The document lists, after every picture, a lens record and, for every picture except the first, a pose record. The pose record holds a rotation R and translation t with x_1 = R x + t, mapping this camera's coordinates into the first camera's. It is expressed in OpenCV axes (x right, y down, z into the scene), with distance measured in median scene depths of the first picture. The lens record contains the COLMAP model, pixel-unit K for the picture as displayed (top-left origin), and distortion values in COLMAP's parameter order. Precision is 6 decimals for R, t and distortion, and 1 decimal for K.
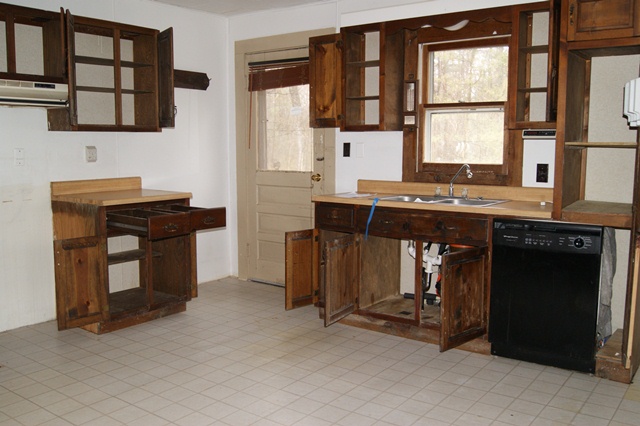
lens RADIAL K [[630.4, 0, 320.0], [0, 630.4, 213.0], [0, 0, 1]] dist [-0.011763, -0.009631]
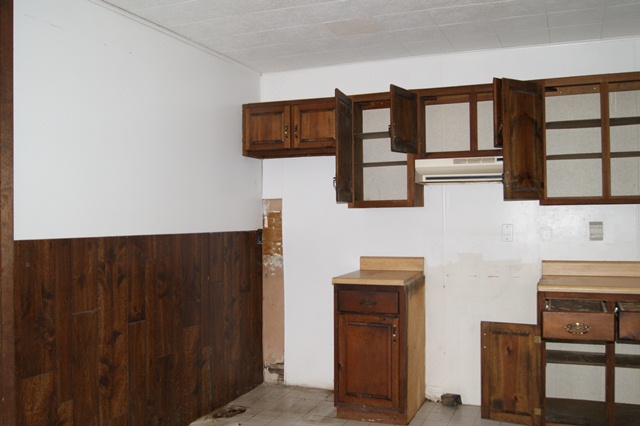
lens RADIAL K [[610.0, 0, 320.0], [0, 610.0, 223.1], [0, 0, 1]] dist [-0.019754, -0.013446]
pose [[0.275664, 0.005386, -0.961239, 0.358835], [-0.102195, 0.994481, -0.023735, -0.051579], [0.955806, 0.104777, 0.274693, 0.458050]]
